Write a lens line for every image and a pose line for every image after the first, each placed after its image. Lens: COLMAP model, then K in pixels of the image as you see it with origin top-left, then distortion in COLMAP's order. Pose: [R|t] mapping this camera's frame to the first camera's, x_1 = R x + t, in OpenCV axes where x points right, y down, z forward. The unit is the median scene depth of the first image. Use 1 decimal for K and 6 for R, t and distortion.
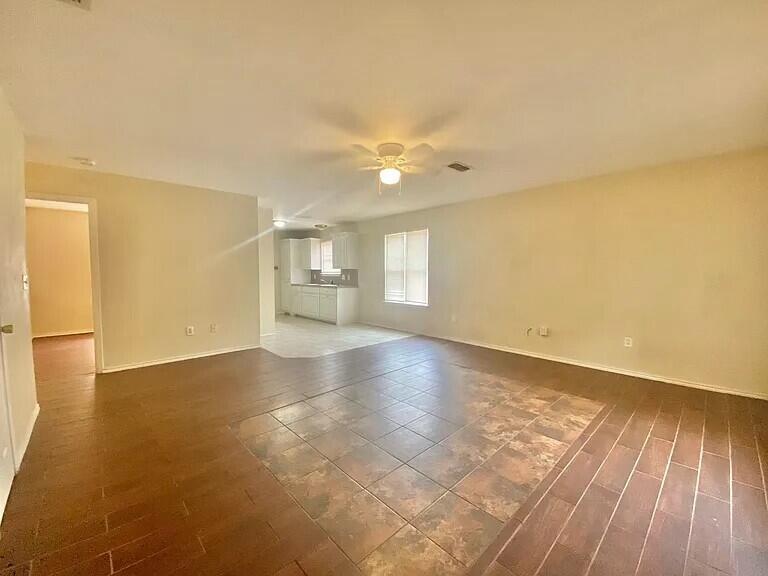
lens RADIAL K [[314.5, 0, 379.2], [0, 314.5, 291.7], [0, 0, 1]] dist [0.000425, -0.000753]
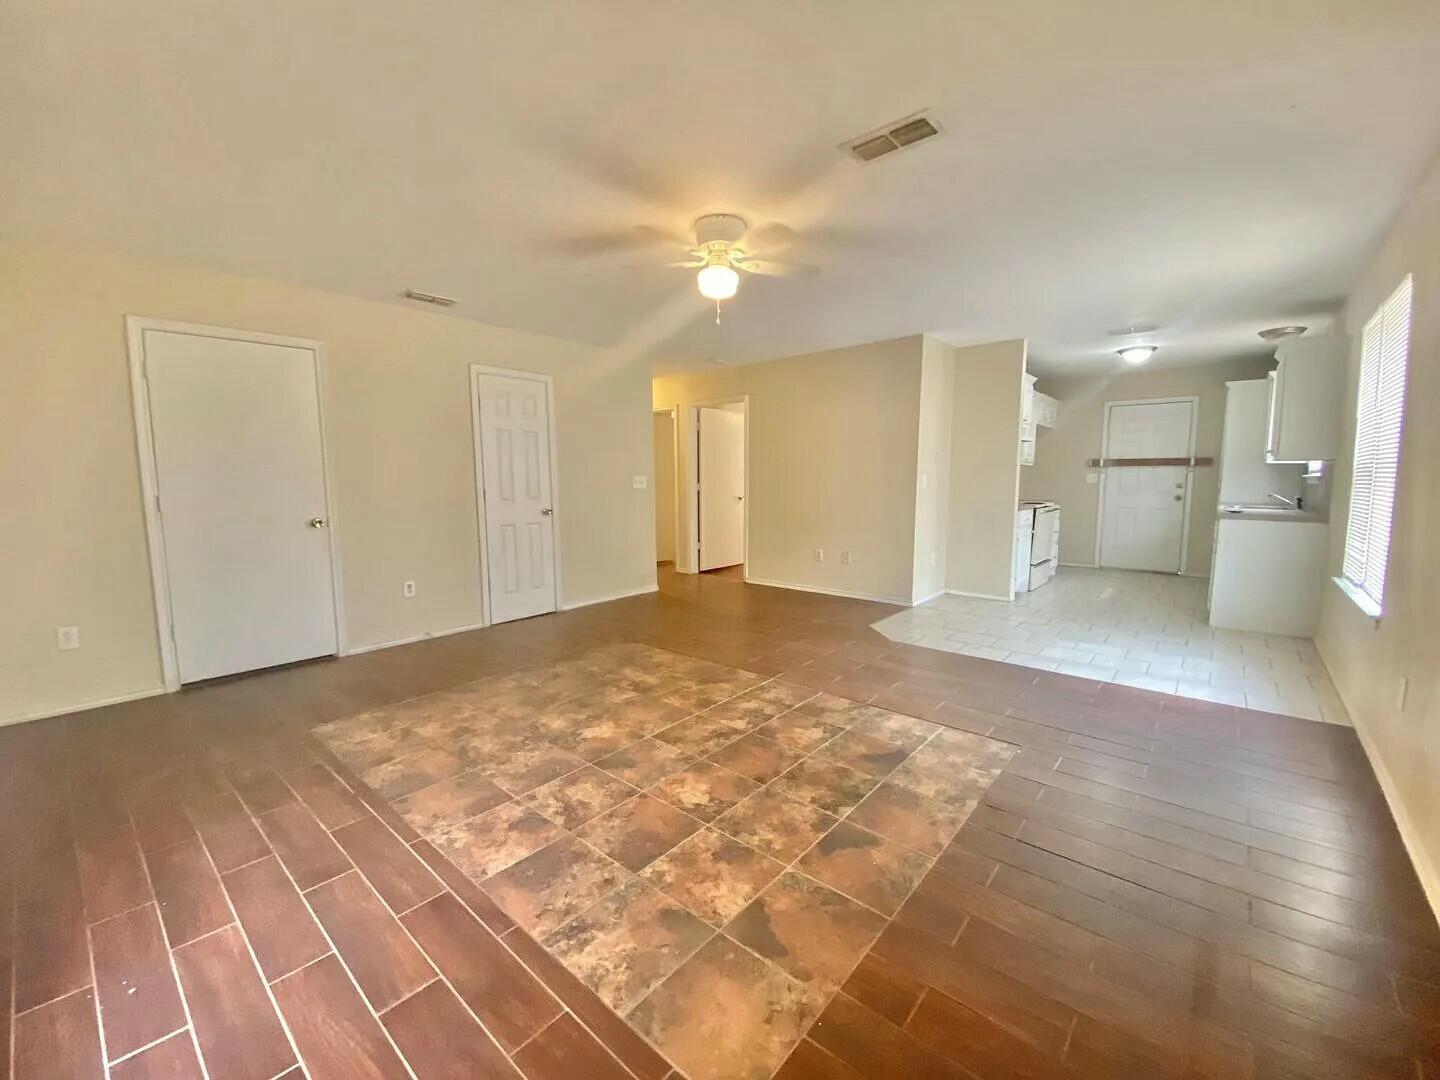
lens RADIAL K [[589.7, 0, 714.7], [0, 589.7, 536.4], [0, 0, 1]] dist [0.000425, -0.000753]
pose [[0.104869, 0.105435, -0.988881, 1.201133], [-0.065253, 0.992951, 0.098949, -0.054397], [0.992343, 0.054150, 0.111010, 1.060598]]
